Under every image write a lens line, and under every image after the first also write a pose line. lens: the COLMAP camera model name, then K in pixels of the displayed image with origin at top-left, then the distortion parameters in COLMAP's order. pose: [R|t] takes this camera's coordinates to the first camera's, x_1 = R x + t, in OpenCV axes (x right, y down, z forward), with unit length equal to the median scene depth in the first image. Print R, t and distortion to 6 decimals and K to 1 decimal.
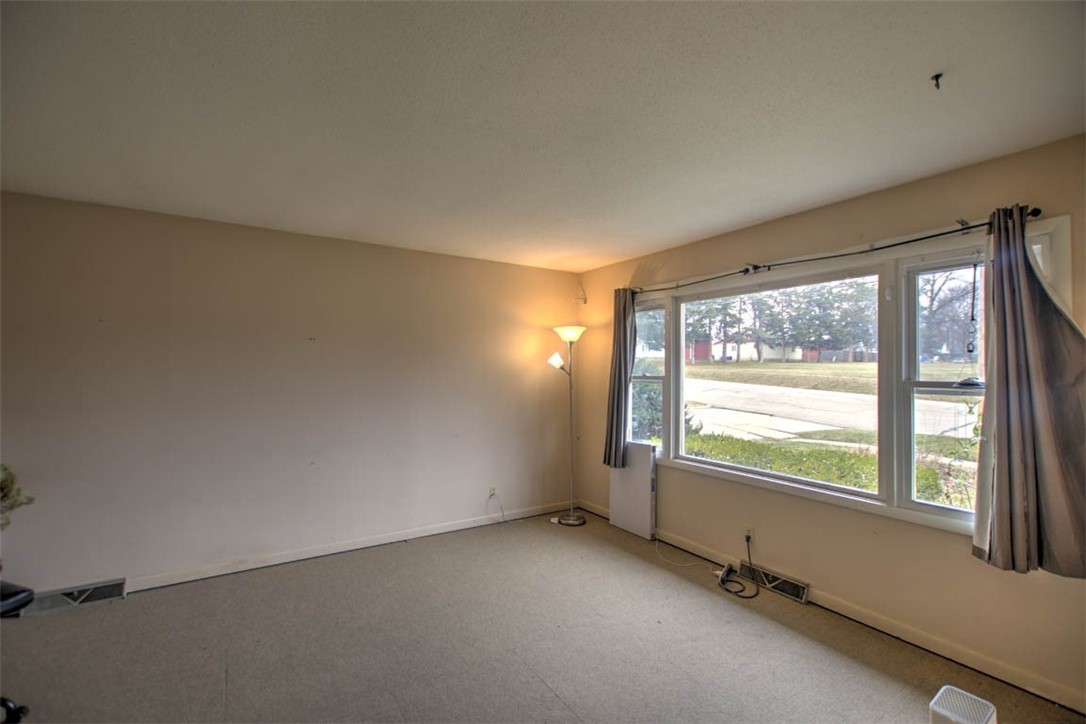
lens RADIAL K [[485.3, 0, 543.0], [0, 485.3, 362.0], [0, 0, 1]] dist [-0.000167, -0.000112]
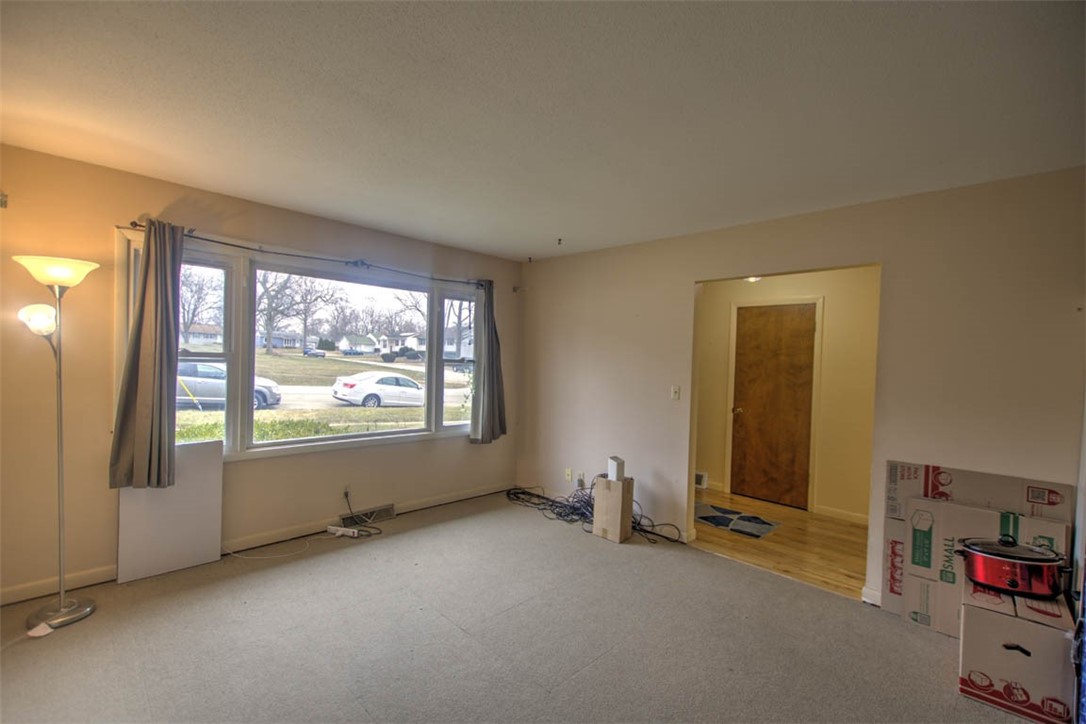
lens RADIAL K [[467.0, 0, 539.8], [0, 467.0, 366.2], [0, 0, 1]] dist [0.000388, 0.000182]
pose [[-0.237682, -0.029457, 0.970896, -0.755923], [-0.052919, 0.998448, 0.017338, 0.011687], [-0.969901, -0.047258, -0.238872, 0.817936]]
